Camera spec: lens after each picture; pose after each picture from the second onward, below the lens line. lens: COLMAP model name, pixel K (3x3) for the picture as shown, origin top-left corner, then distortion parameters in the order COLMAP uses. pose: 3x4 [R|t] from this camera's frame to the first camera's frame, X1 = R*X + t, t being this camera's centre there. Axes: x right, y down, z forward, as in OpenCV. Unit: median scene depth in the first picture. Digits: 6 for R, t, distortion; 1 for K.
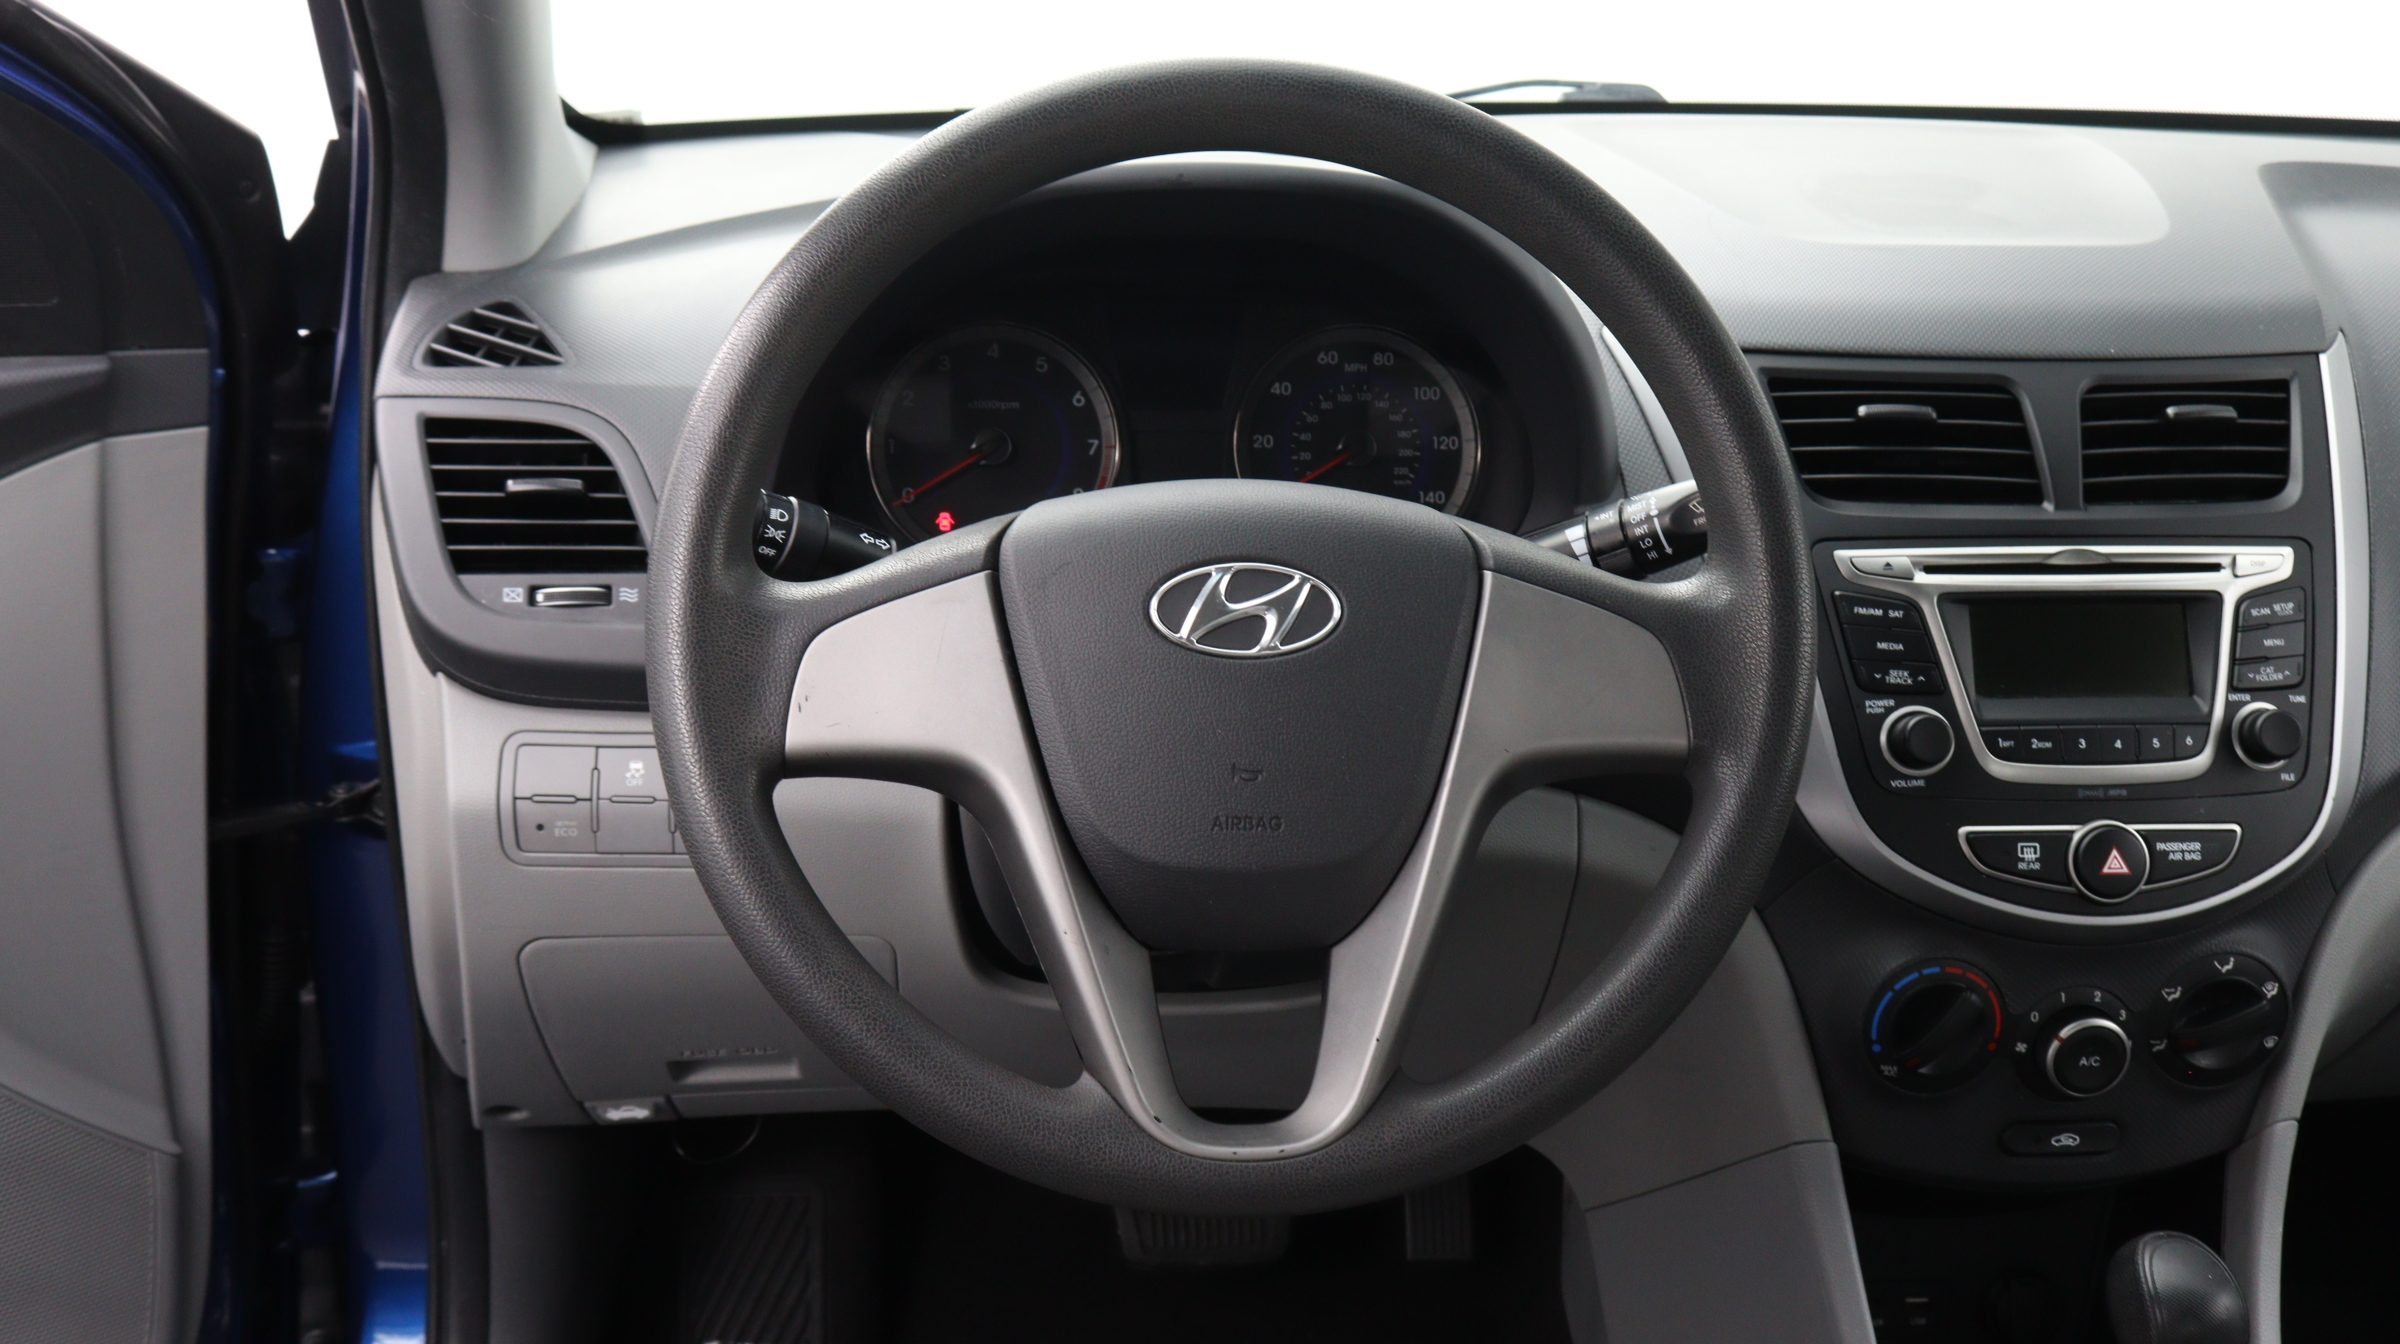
lens RADIAL K [[2887.9, 0, 1200.2], [0, 2887.9, 669.8], [0, 0, 1]] dist [-0.004250, 0.000000]
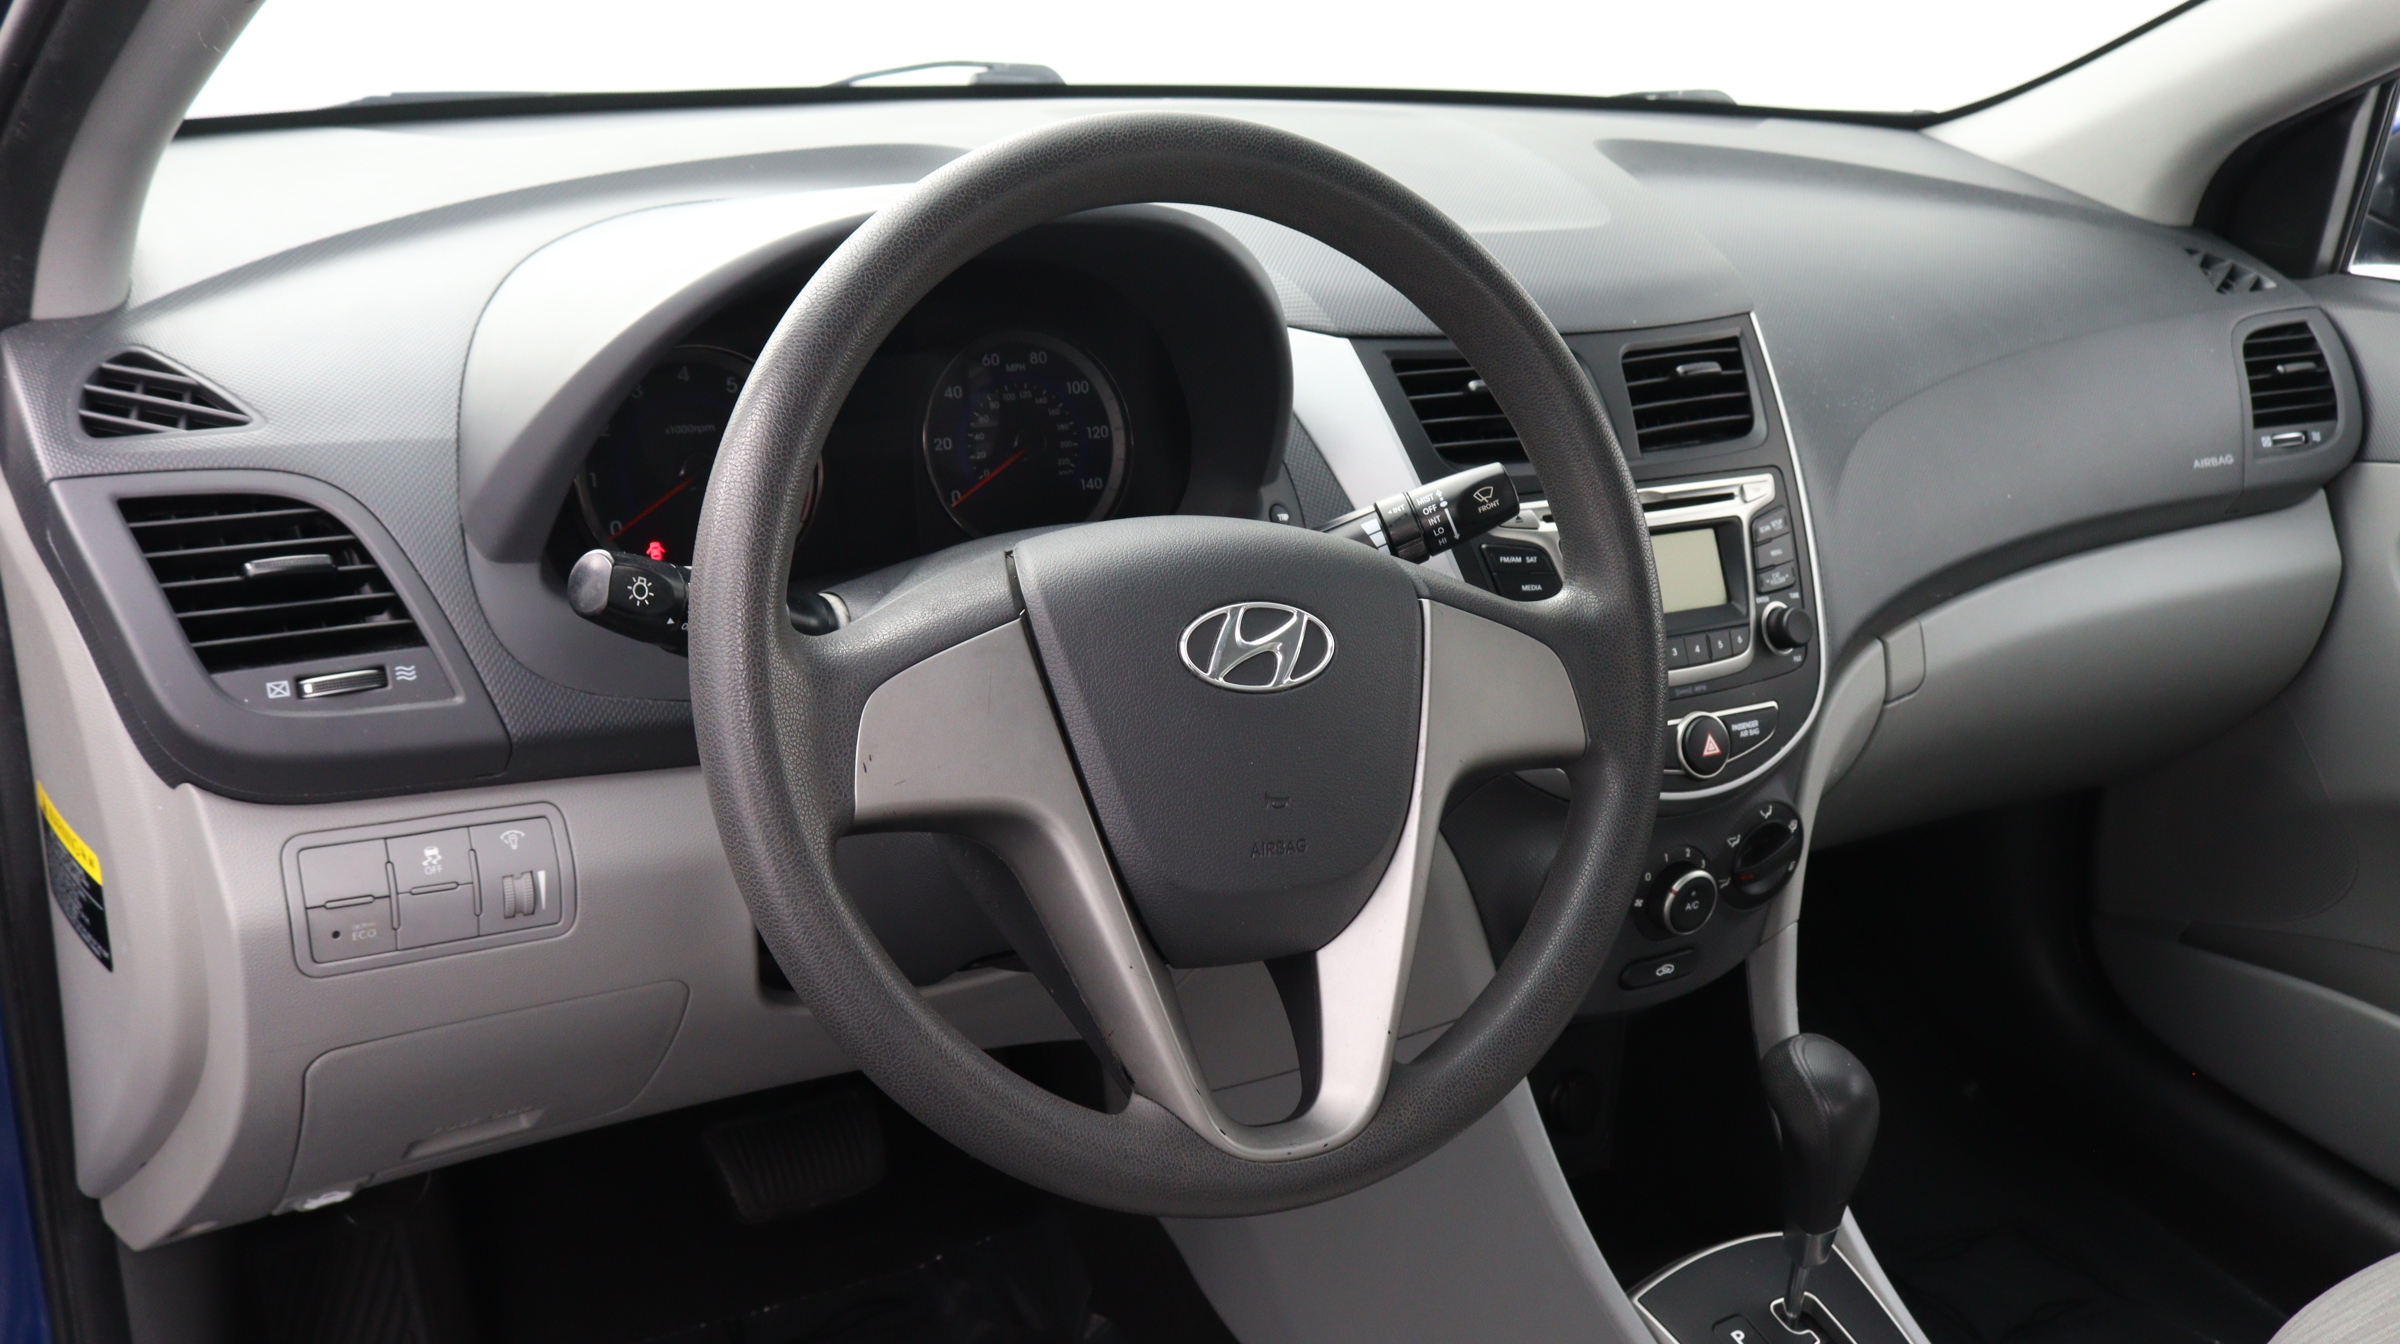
lens RADIAL K [[2517.3, 0, 1199.9], [0, 2517.3, 676.5], [0, 0, 1]] dist [-0.009897, 0.000000]
pose [[0.860388, -0.124595, 0.494174, -0.380207], [0.081496, 0.990813, 0.107923, -0.091879], [-0.503081, -0.052582, 0.862638, 0.174912]]
